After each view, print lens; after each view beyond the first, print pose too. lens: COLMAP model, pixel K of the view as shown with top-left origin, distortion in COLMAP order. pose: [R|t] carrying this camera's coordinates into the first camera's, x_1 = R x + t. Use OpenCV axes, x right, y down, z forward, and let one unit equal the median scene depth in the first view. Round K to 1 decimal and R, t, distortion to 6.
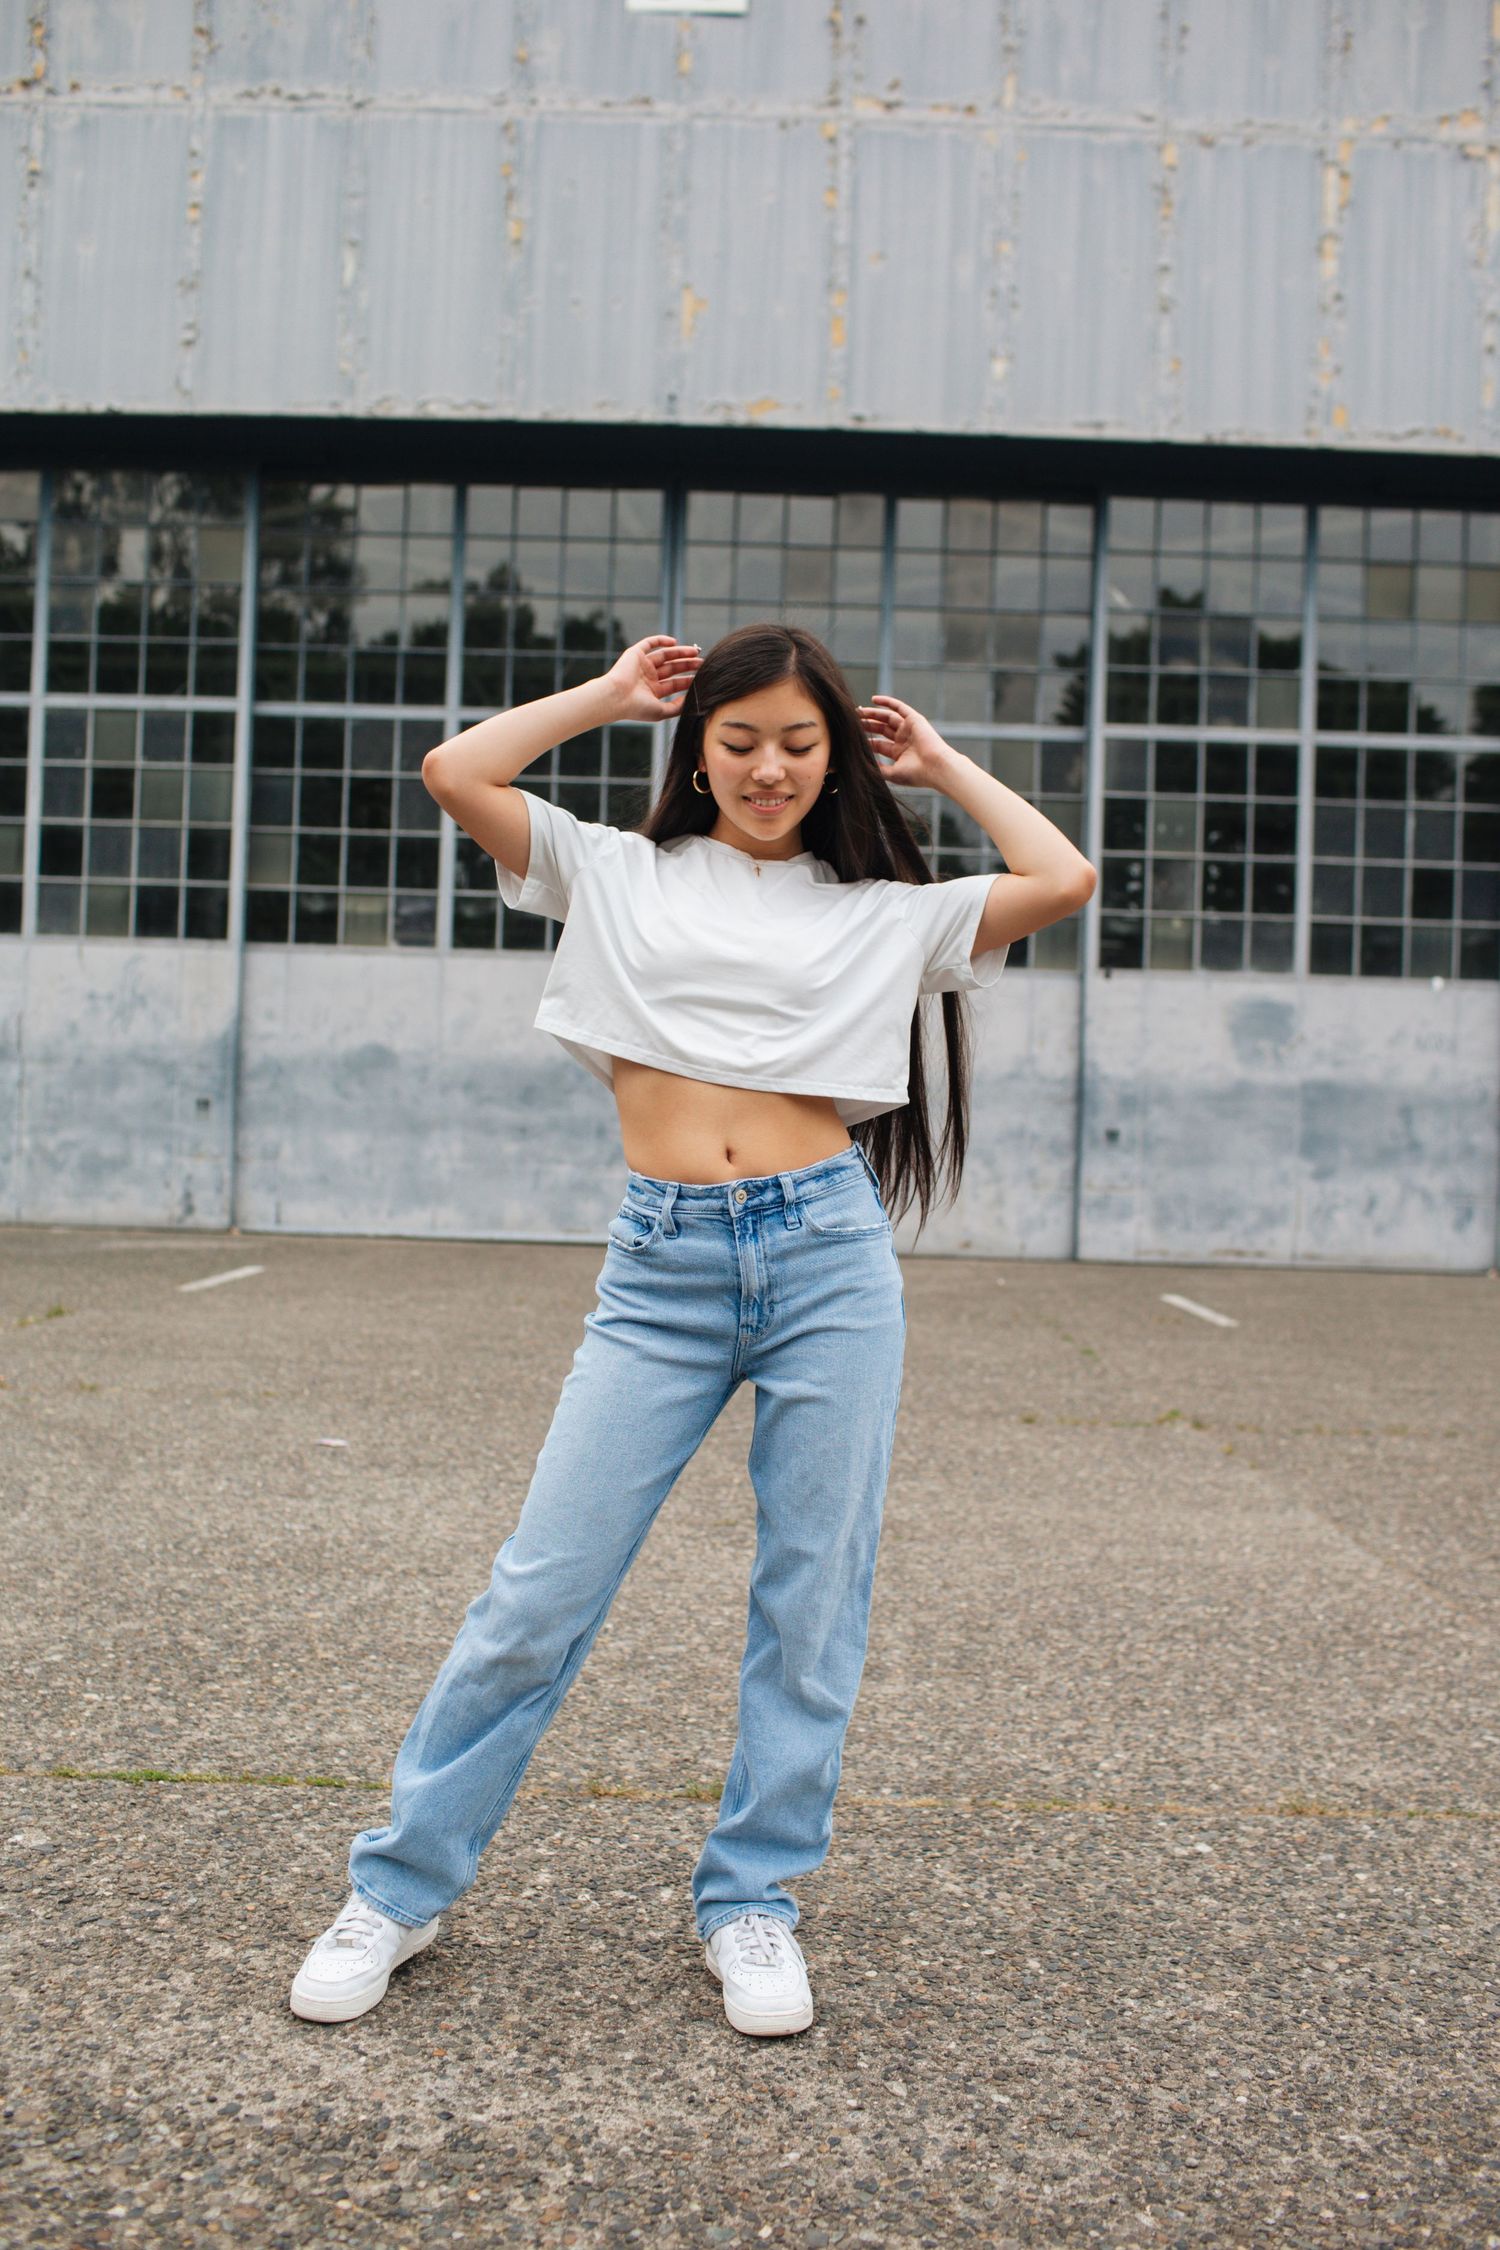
lens RADIAL K [[2161.8, 0, 749.2], [0, 2161.8, 1117.0], [0, 0, 1]] dist [-0.107131, 0.134793]
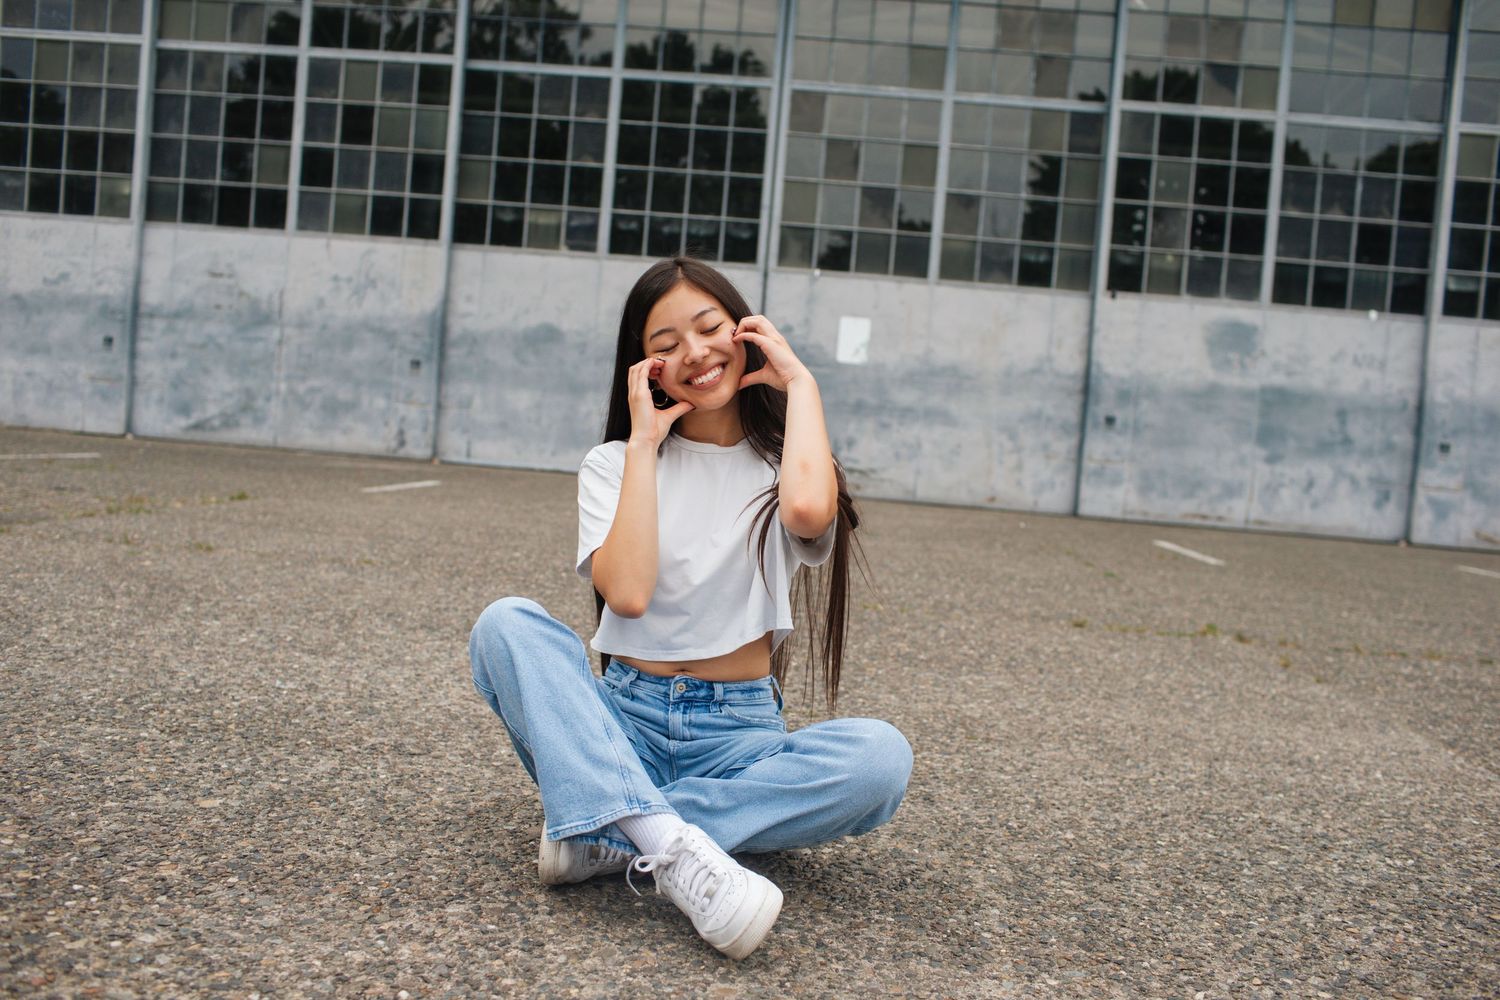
lens RADIAL K [[1441.2, 0, 747.9], [0, 1441.2, 495.1], [0, 0, 1]] dist [-0.107131, 0.134793]
pose [[0.997183, 0.051003, -0.055006, 0.001802], [-0.048441, 0.997723, 0.046934, 0.023256], [0.057275, -0.044138, 0.997382, 0.130800]]
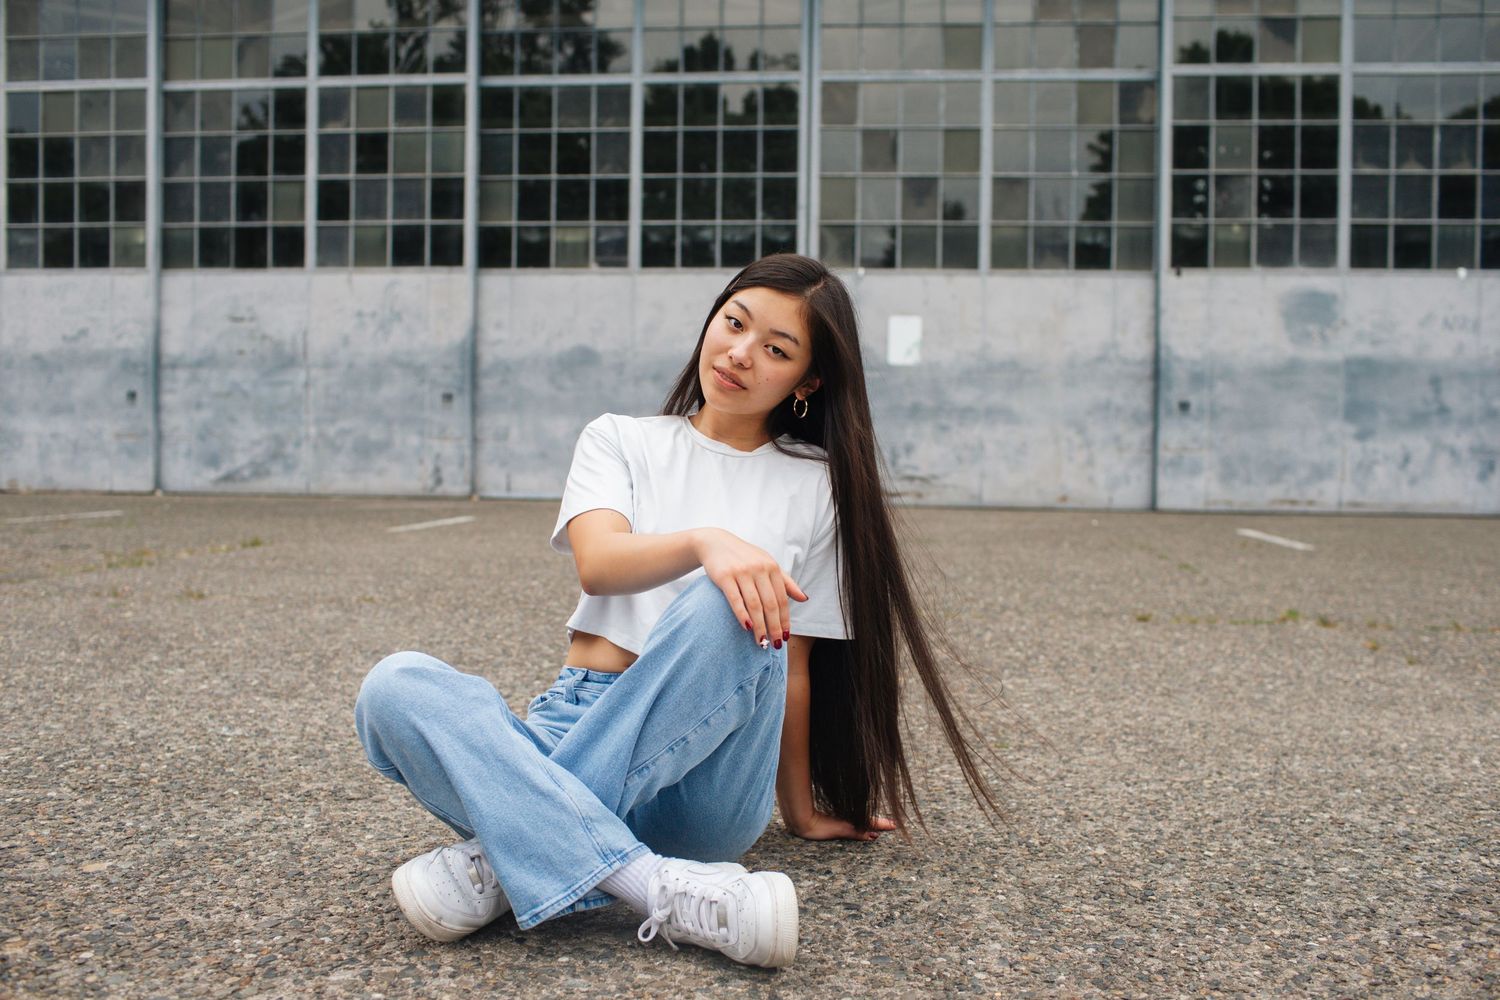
lens RADIAL K [[1499.9, 0, 749.5], [0, 1499.9, 496.2], [0, 0, 1]] dist [-0.105863, 0.134761]
pose [[0.994565, -0.016128, -0.102865, 0.011167], [0.019520, 0.999296, 0.032052, 0.027365], [0.102276, -0.033885, 0.994179, 0.145067]]
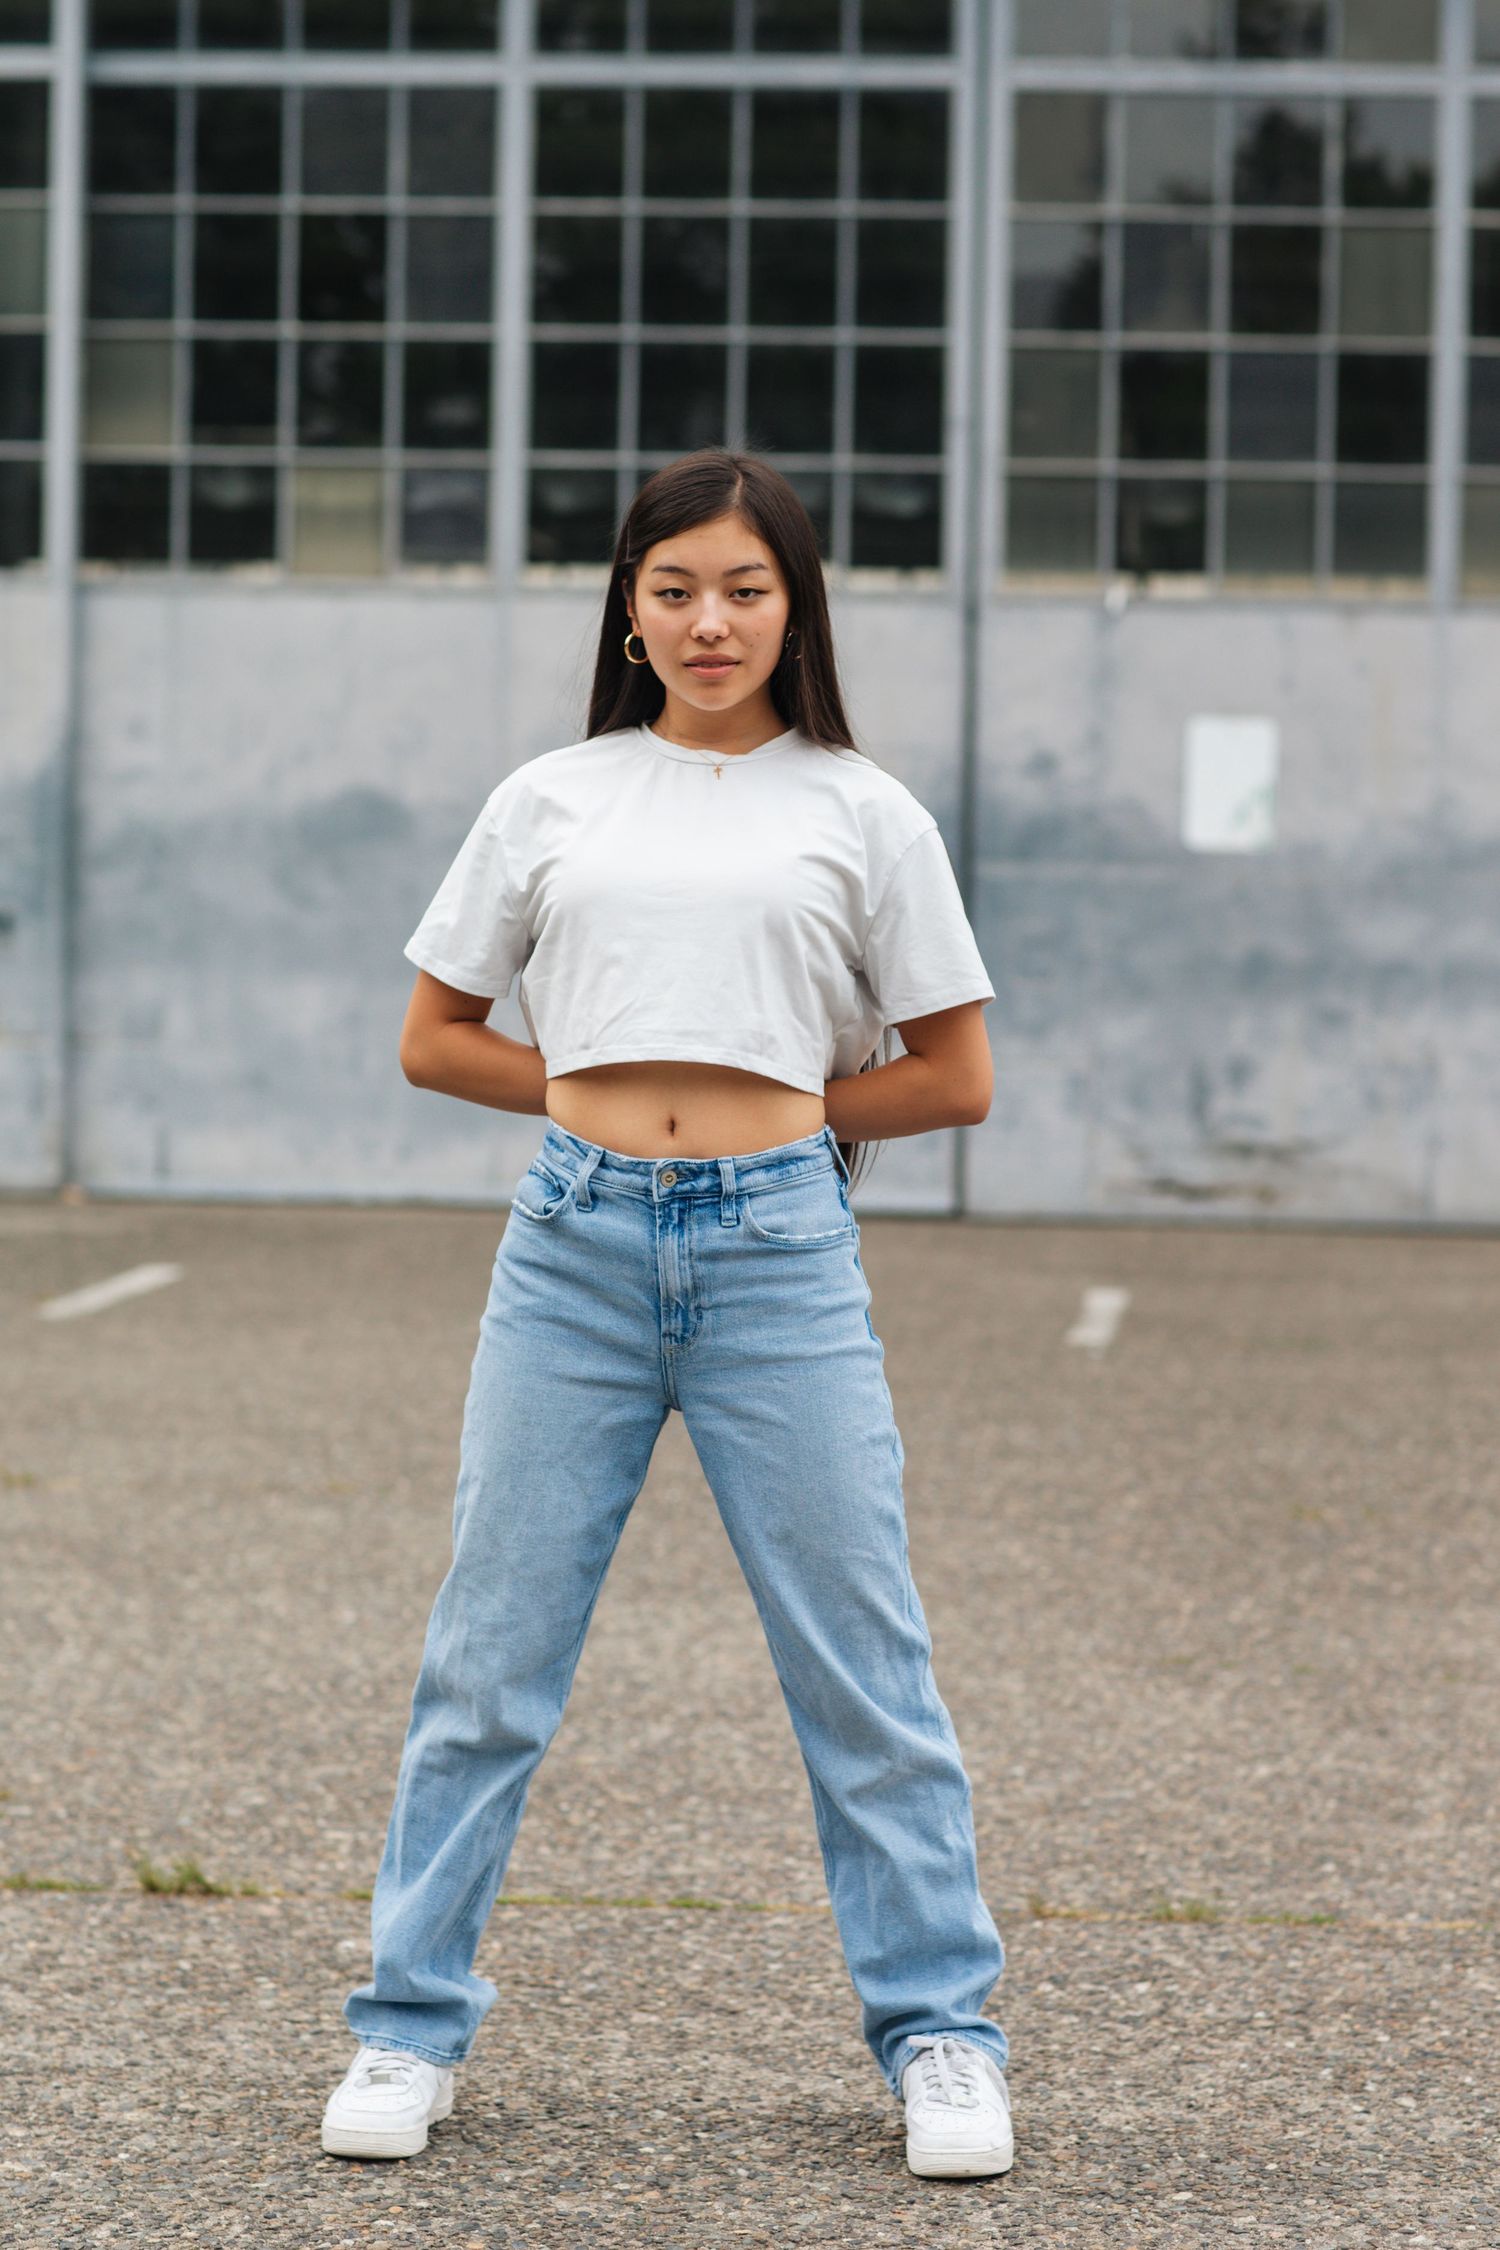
lens RADIAL K [[5551.1, 0, 750.0], [0, 5551.1, 1125.0], [0, 0, 1]] dist [-0.115257, -0.189405]
pose [[0.997364, -0.010938, -0.071733, -0.005397], [0.014045, 0.998978, 0.042959, -0.011677], [0.071190, -0.043853, 0.996498, -0.190951]]
